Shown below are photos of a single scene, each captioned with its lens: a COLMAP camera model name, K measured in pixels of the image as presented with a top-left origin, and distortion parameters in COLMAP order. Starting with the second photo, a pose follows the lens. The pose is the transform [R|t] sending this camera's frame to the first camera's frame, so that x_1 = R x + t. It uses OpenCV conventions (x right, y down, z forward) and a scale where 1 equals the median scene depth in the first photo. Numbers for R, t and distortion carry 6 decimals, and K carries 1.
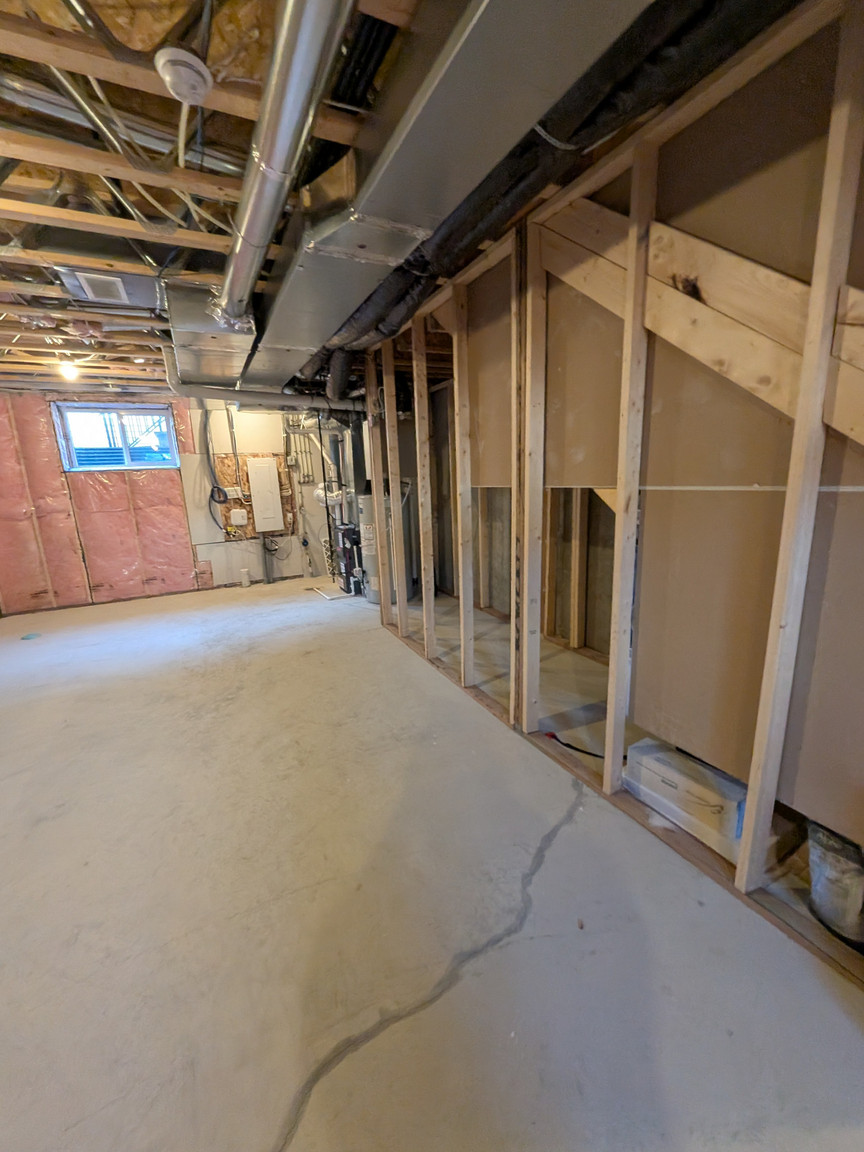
lens RADIAL K [[464.9, 0, 433.1], [0, 464.9, 580.7], [0, 0, 1]] dist [0.001990, -0.000149]
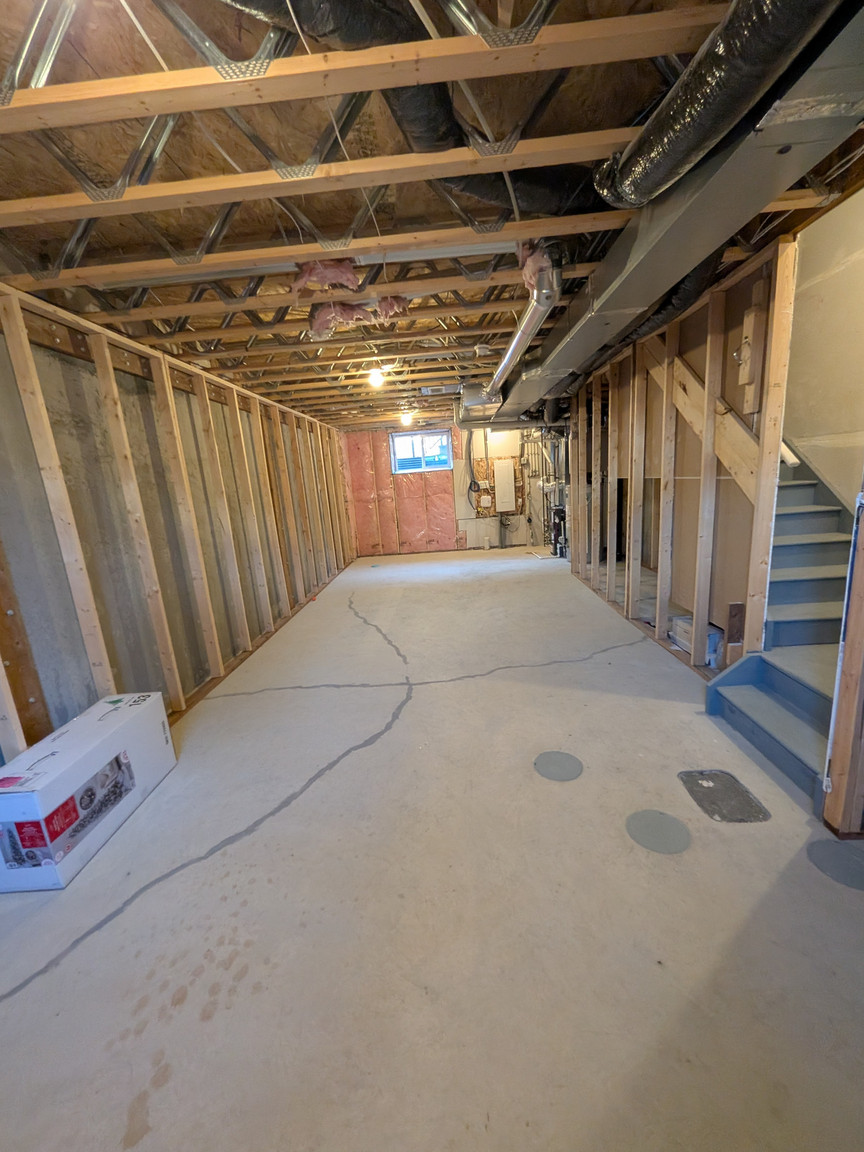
lens RADIAL K [[464.9, 0, 433.1], [0, 464.9, 580.7], [0, 0, 1]] dist [0.001990, -0.000149]
pose [[0.877225, 0.079123, -0.473514, 0.161942], [-0.070043, 0.996865, 0.036812, 0.076213], [0.474942, 0.000874, 0.880016, -0.398261]]
